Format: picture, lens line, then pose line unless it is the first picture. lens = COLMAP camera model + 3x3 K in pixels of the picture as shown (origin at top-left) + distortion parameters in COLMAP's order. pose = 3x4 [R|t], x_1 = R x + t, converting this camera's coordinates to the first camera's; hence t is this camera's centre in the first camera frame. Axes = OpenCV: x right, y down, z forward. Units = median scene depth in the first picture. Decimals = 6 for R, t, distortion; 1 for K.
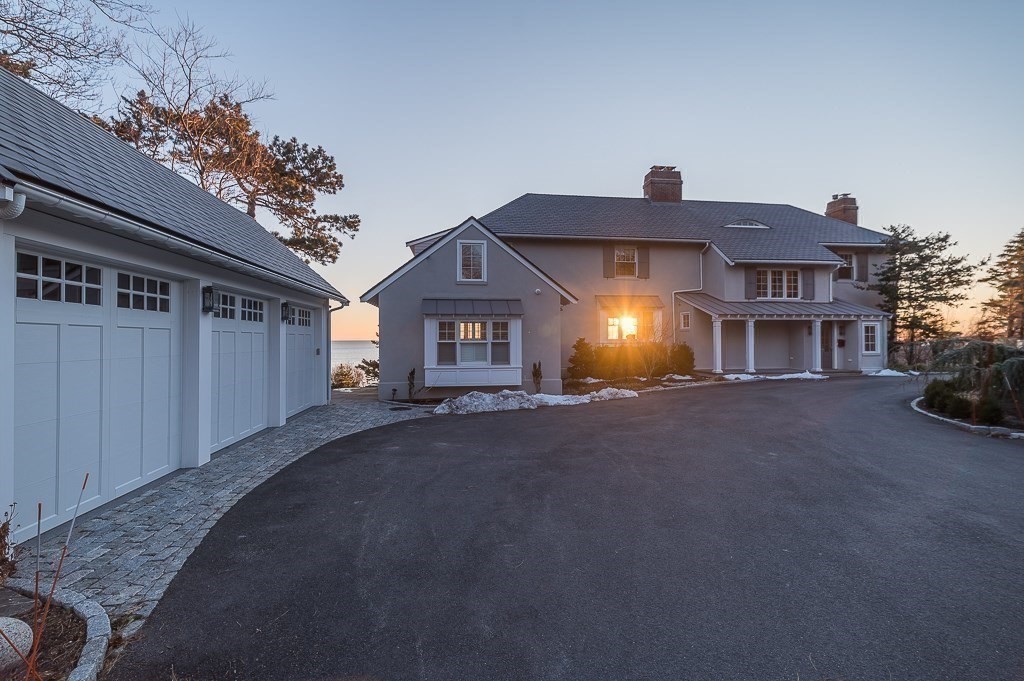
lens RADIAL K [[445.7, 0, 513.0], [0, 445.7, 339.4], [0, 0, 1]] dist [-0.003933, 0.000214]
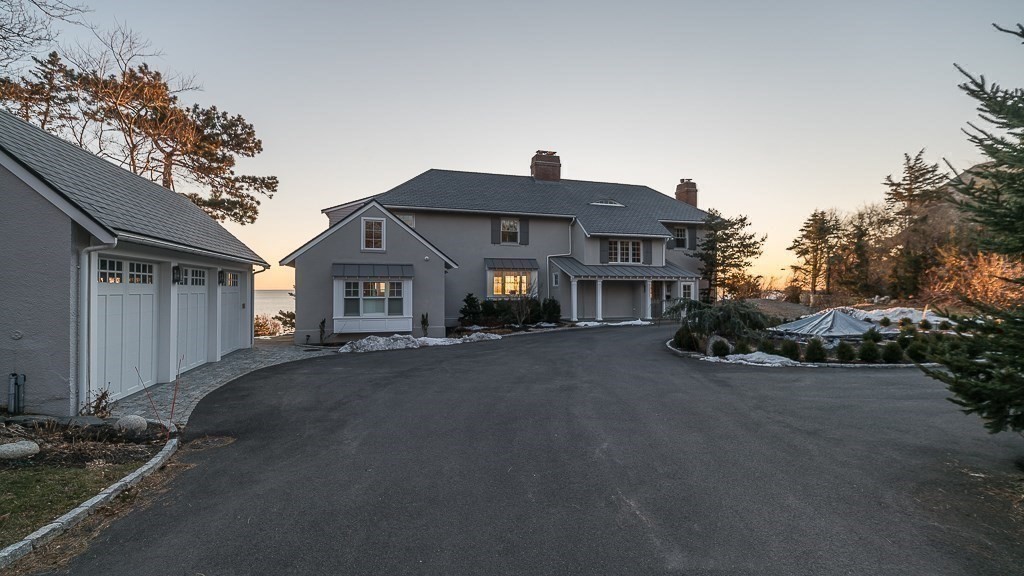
lens RADIAL K [[439.0, 0, 510.3], [0, 439.0, 286.7], [0, 0, 1]] dist [-0.004763, 0.000494]
pose [[0.987075, 0.005476, 0.160166, 0.063082], [-0.004348, 0.999963, -0.007388, -0.011991], [-0.160201, 0.006596, 0.987062, -0.200679]]
